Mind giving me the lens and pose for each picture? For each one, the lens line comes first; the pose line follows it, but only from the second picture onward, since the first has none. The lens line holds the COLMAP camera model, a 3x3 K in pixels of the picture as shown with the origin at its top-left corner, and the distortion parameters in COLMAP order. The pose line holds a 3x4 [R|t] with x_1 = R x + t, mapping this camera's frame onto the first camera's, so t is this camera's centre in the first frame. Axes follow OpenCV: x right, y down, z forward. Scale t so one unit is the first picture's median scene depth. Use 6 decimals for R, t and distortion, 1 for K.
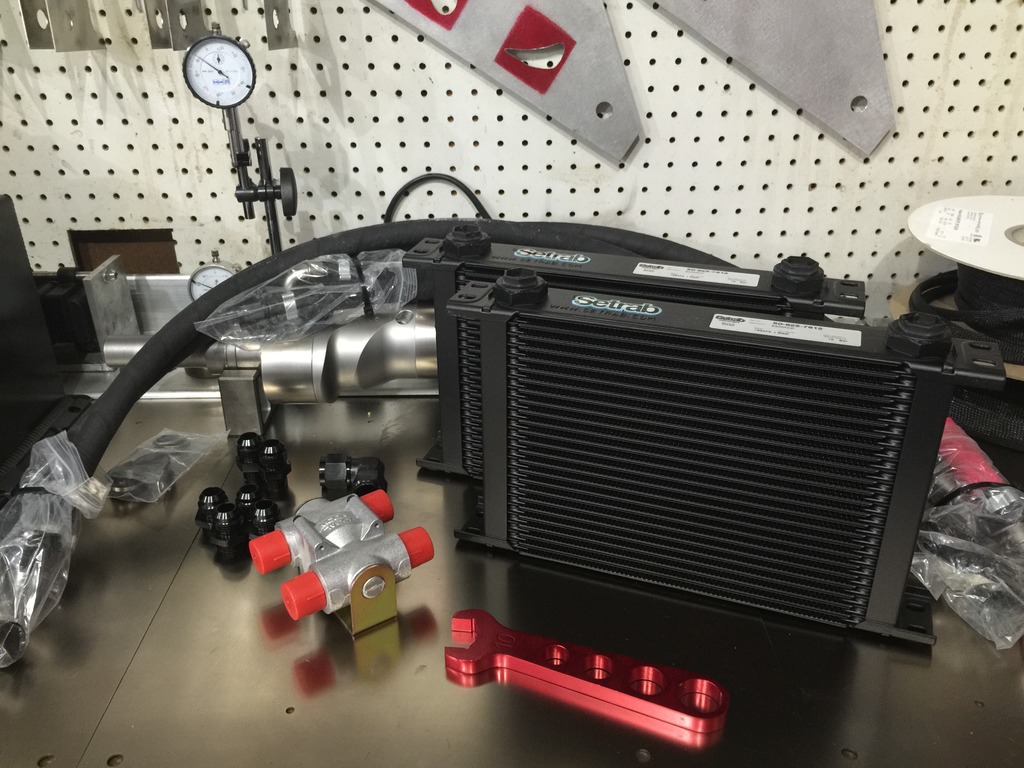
lens RADIAL K [[874.8, 0, 506.7], [0, 874.8, 381.9], [0, 0, 1]] dist [0.082008, -0.111726]
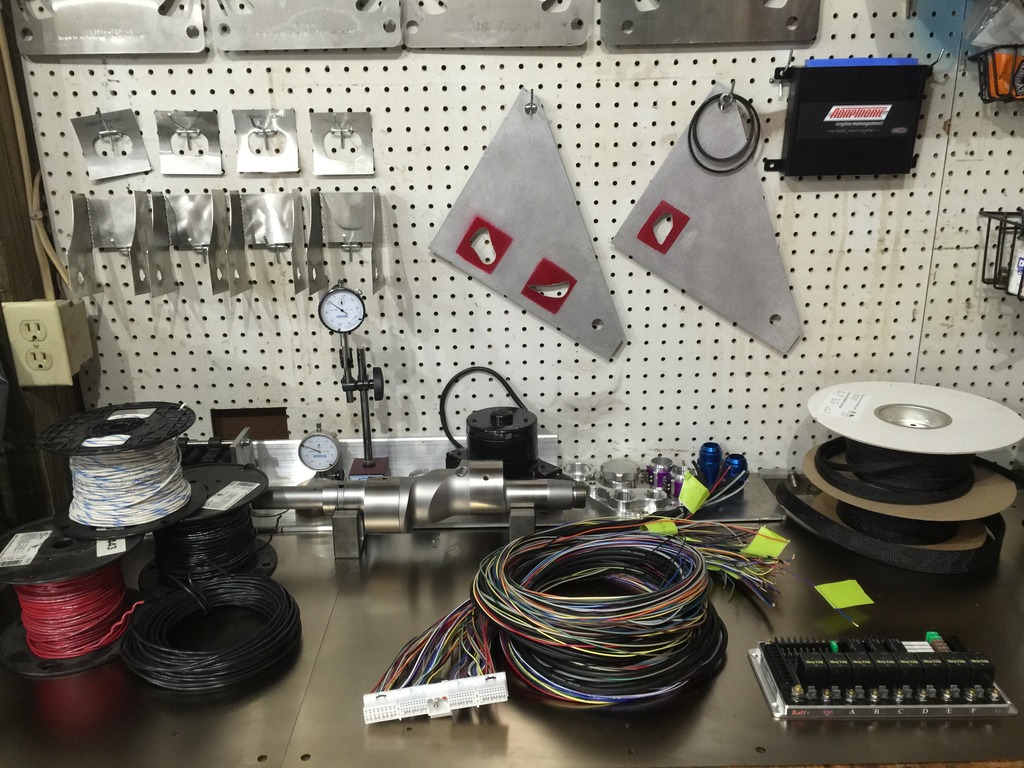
lens RADIAL K [[874.8, 0, 503.5], [0, 874.8, 381.3], [0, 0, 1]] dist [0.082008, -0.111726]
pose [[0.999971, -0.007363, 0.001701, -0.044001], [0.007539, 0.987763, -0.155780, 0.003258], [-0.000533, 0.155788, 0.987790, -0.381288]]
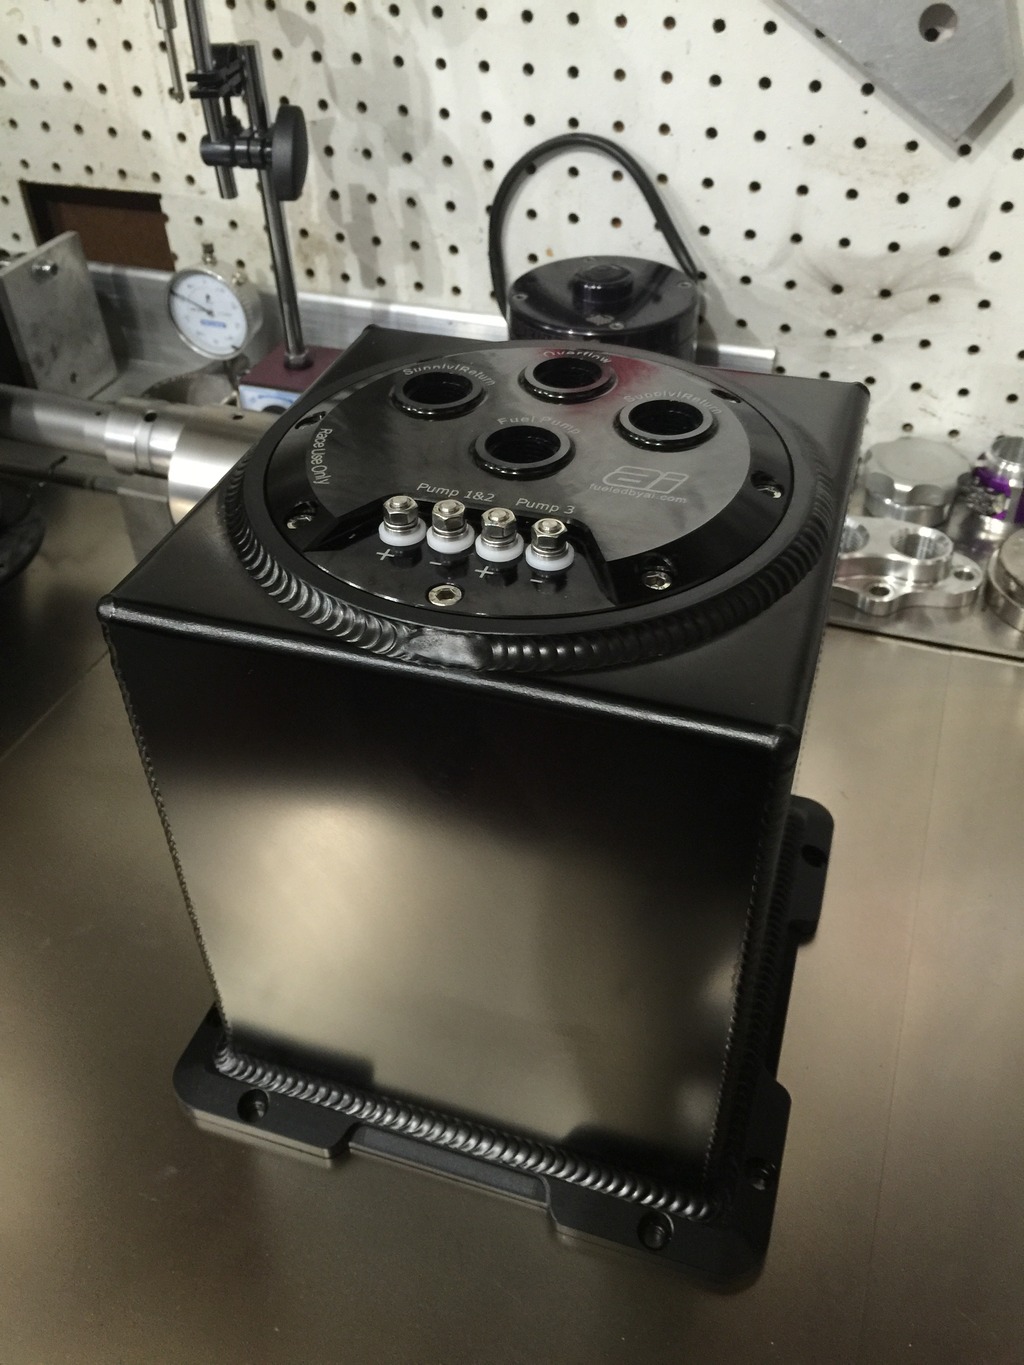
lens RADIAL K [[1166.2, 0, 505.5], [0, 1166.2, 668.0], [0, 0, 1]] dist [0.082008, -0.111726]
pose [[0.936144, 0.213347, -0.279497, 0.140282], [-0.140904, 0.955892, 0.257714, -0.111760], [0.322151, -0.201875, 0.924914, 0.285209]]
